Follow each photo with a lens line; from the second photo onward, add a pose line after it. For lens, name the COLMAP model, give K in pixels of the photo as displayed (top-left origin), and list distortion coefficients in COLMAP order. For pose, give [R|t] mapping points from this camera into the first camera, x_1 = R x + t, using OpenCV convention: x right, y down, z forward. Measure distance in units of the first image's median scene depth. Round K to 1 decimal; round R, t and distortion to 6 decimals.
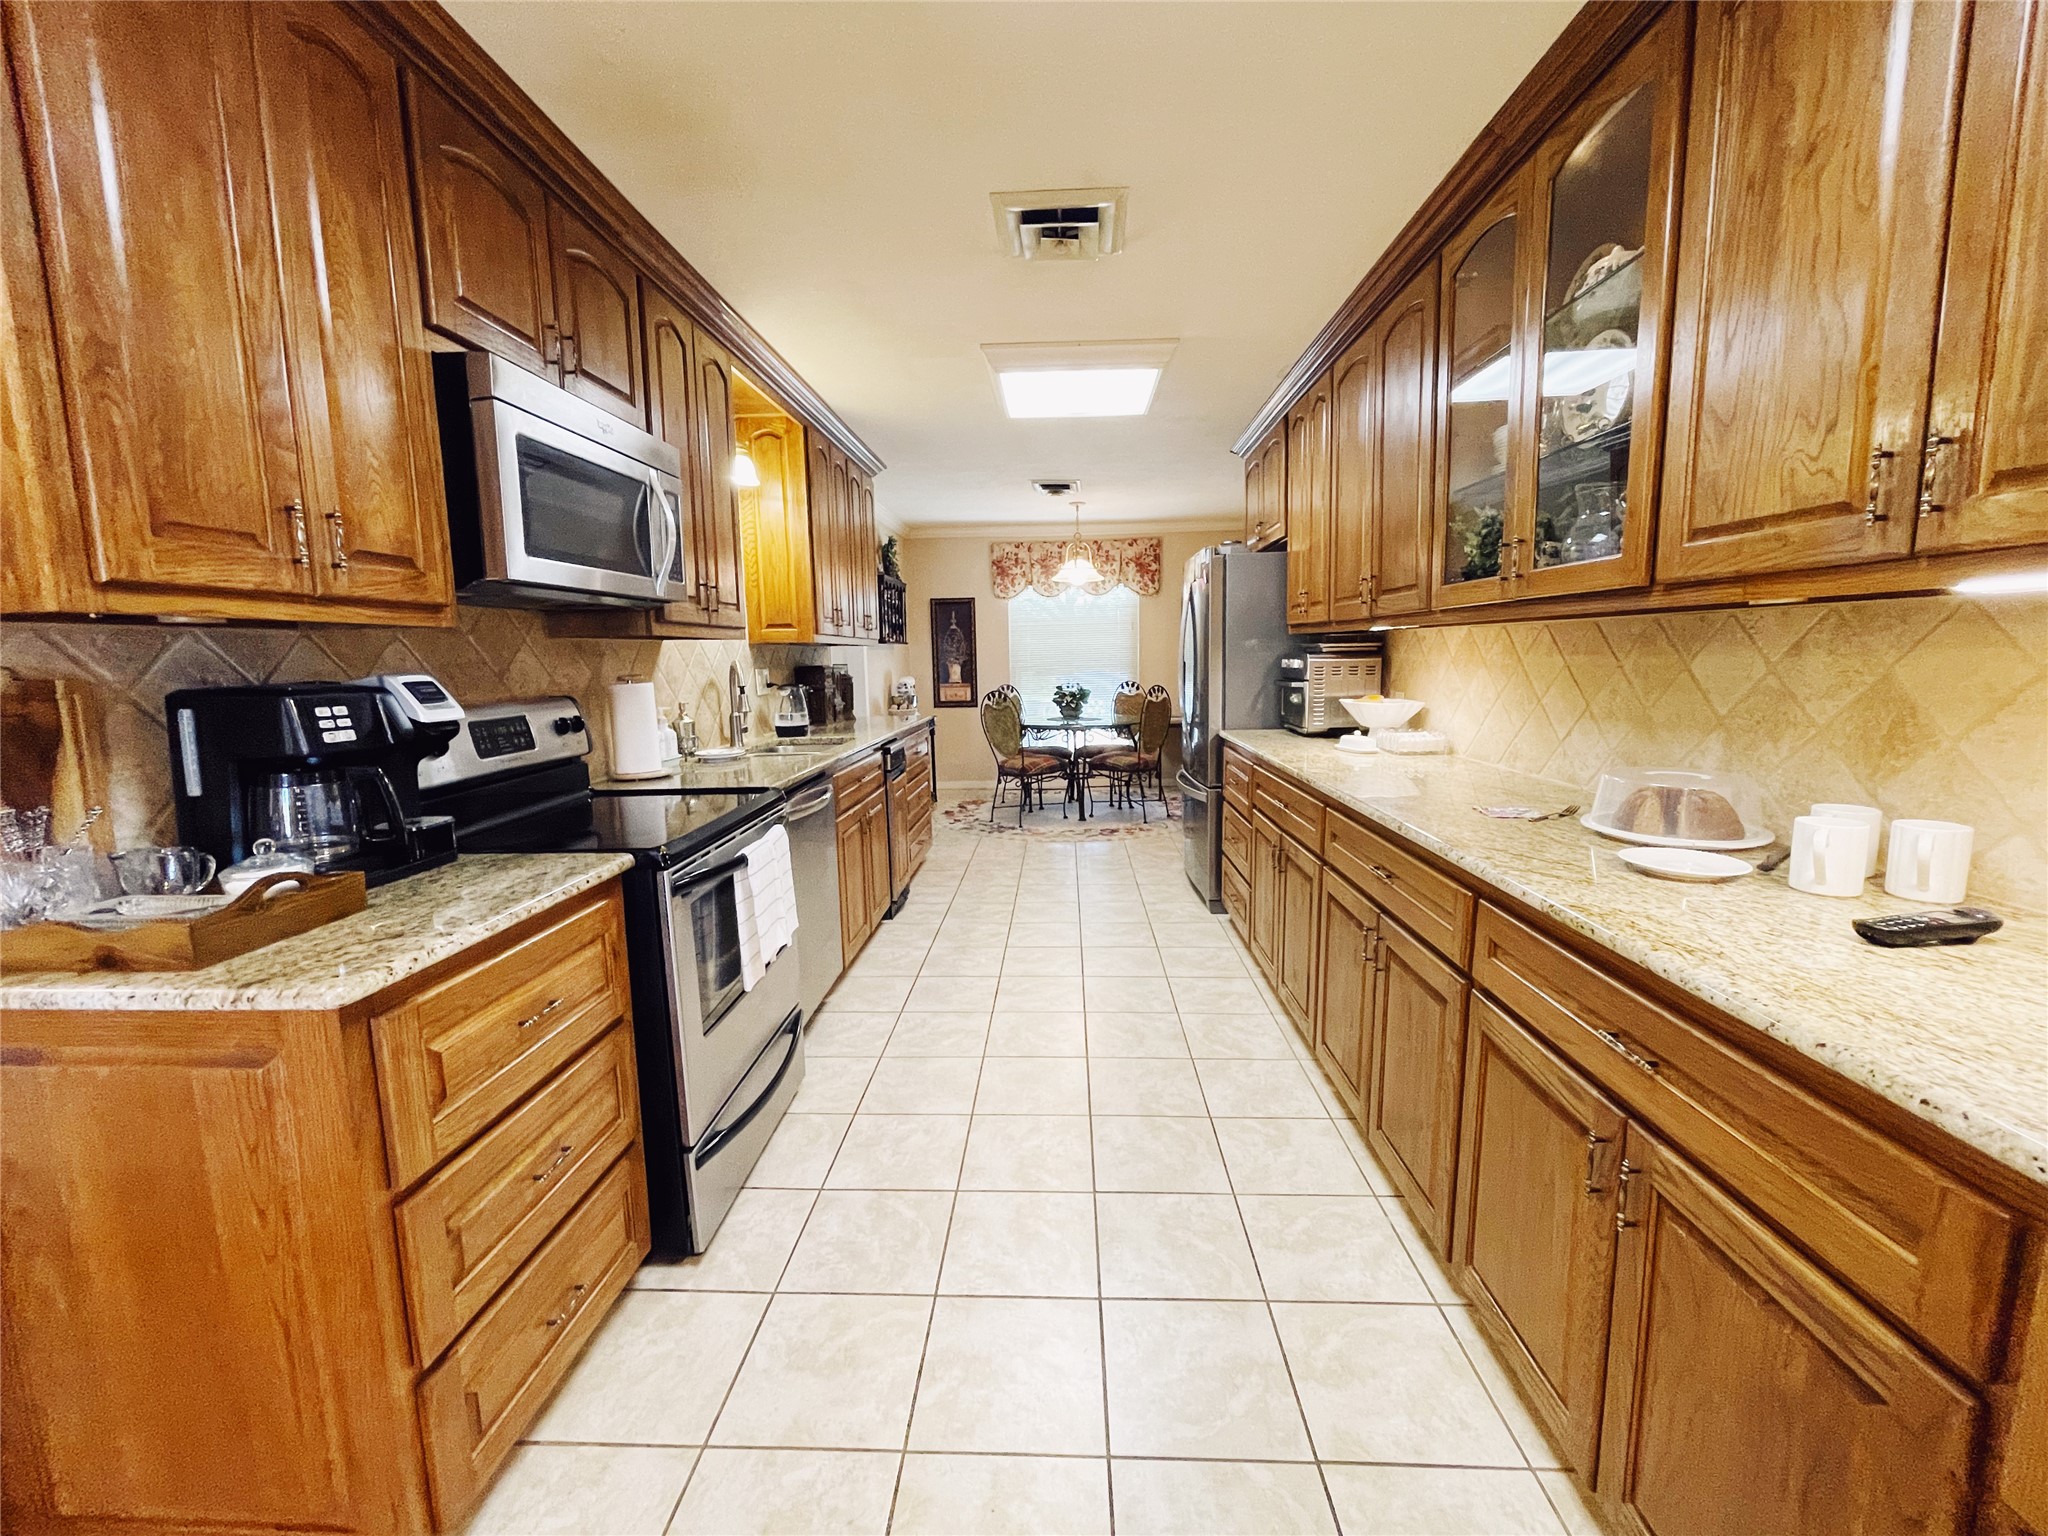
lens RADIAL K [[835.3, 0, 1030.6], [0, 835.3, 760.1], [0, 0, 1]] dist [0.001020, 0.000122]
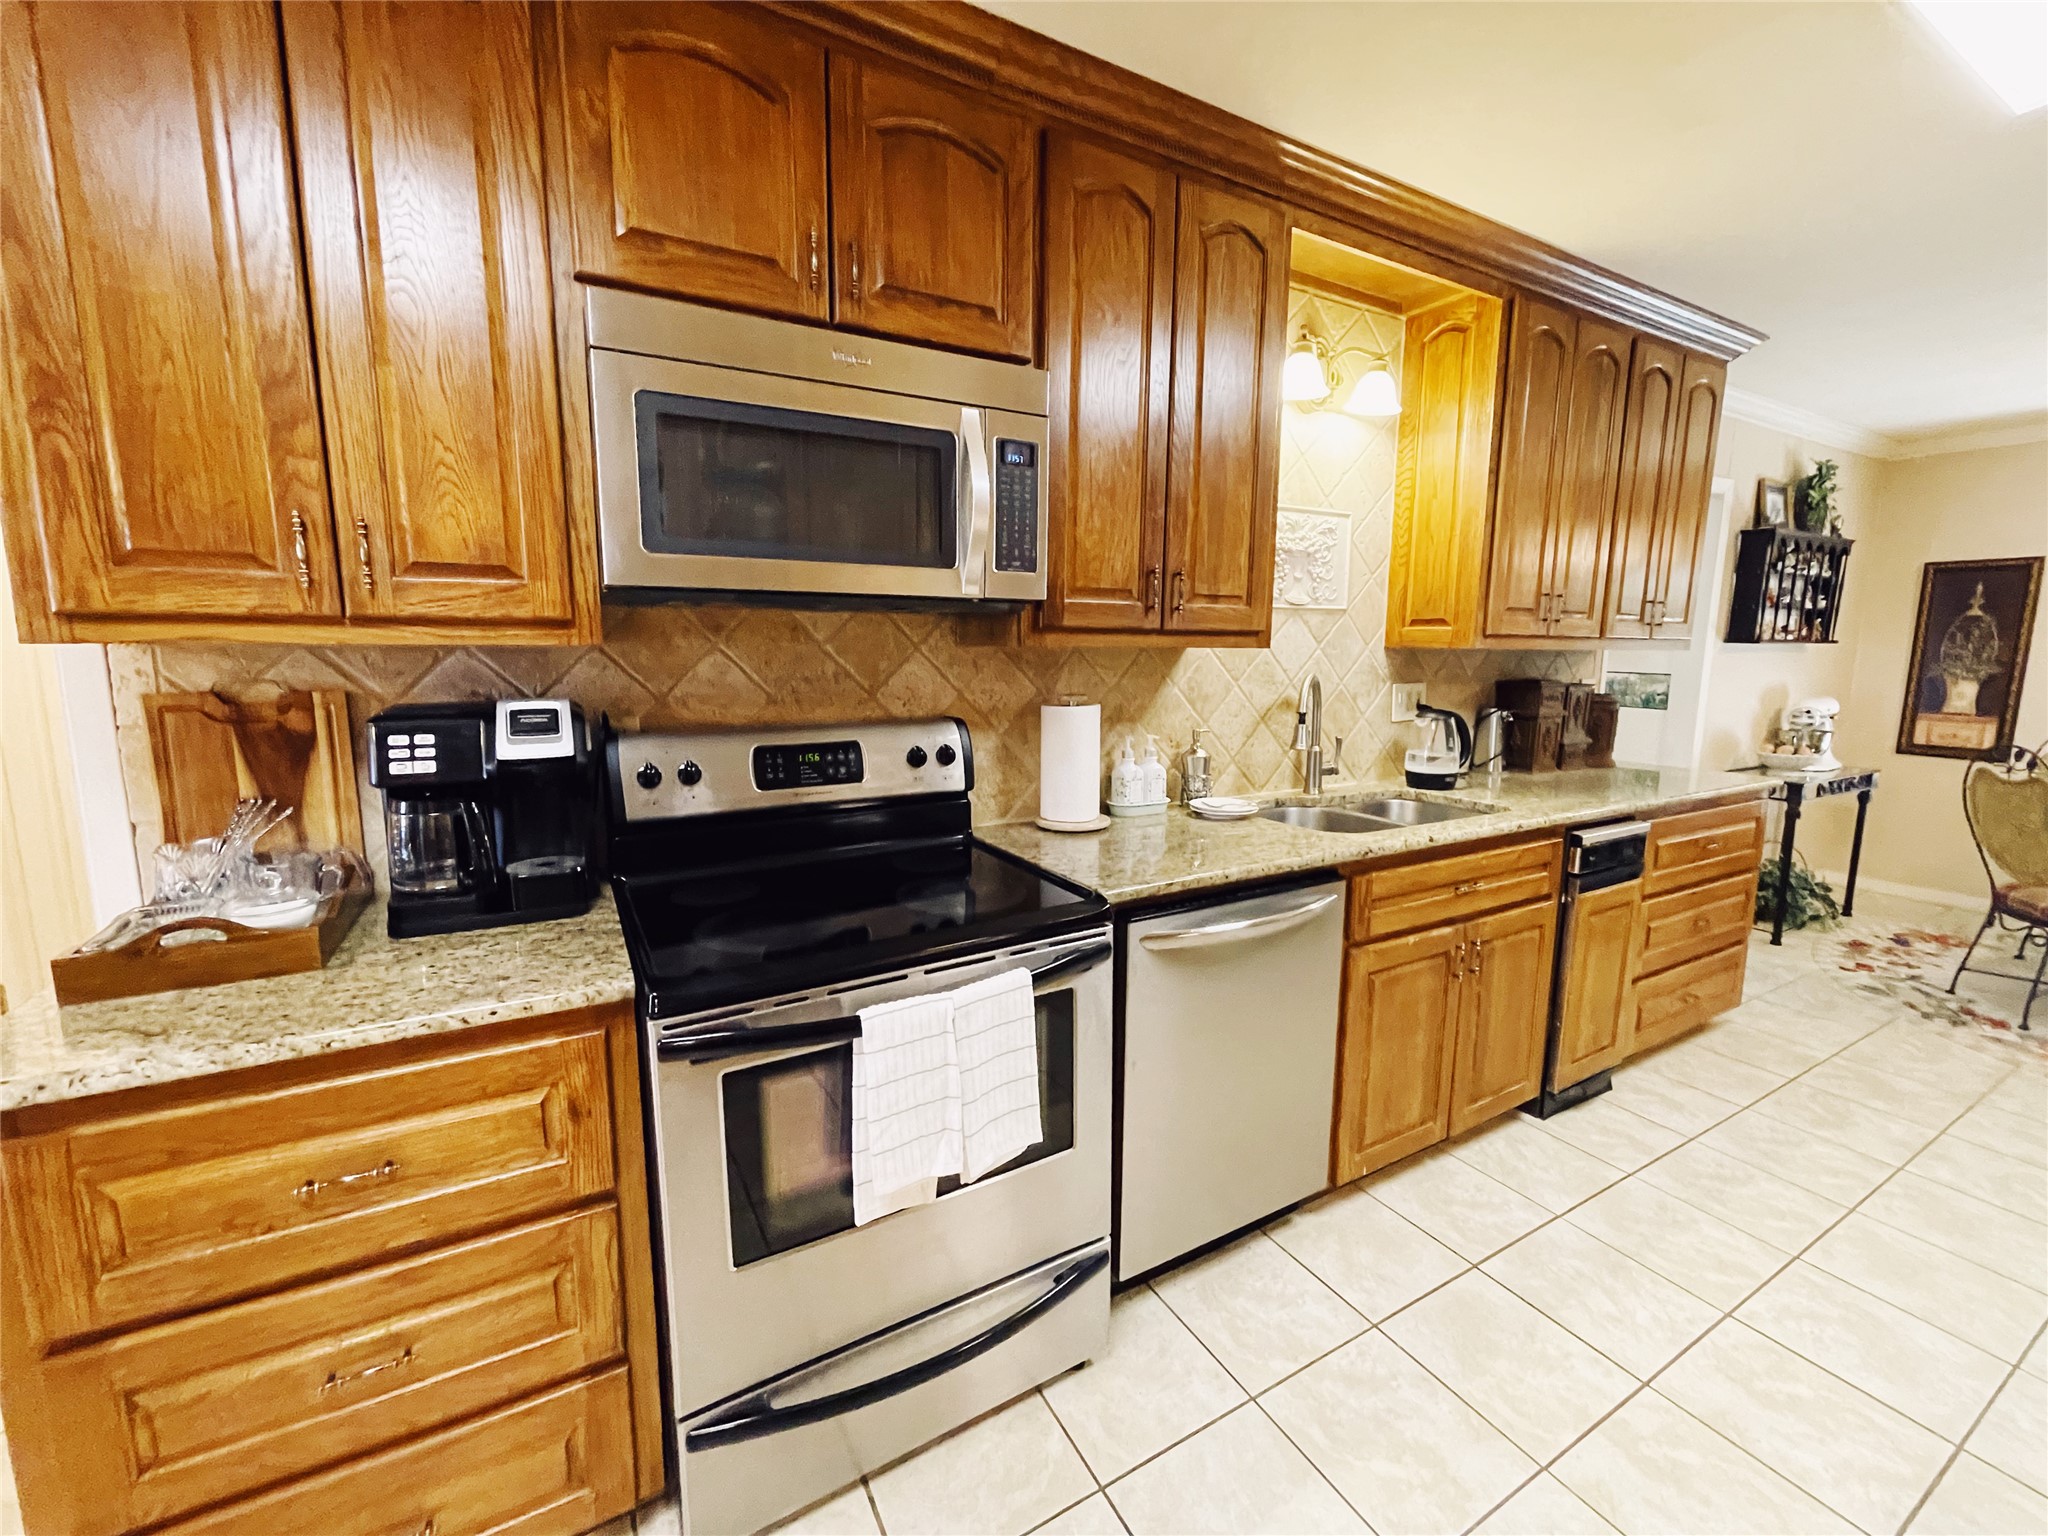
lens RADIAL K [[835.3, 0, 1030.6], [0, 835.3, 760.1], [0, 0, 1]] dist [0.001020, 0.000122]
pose [[0.528449, 0.140373, -0.837280, 0.194571], [-0.123409, 0.988462, 0.087829, -0.129972], [0.839947, 0.056915, 0.539675, 0.693648]]
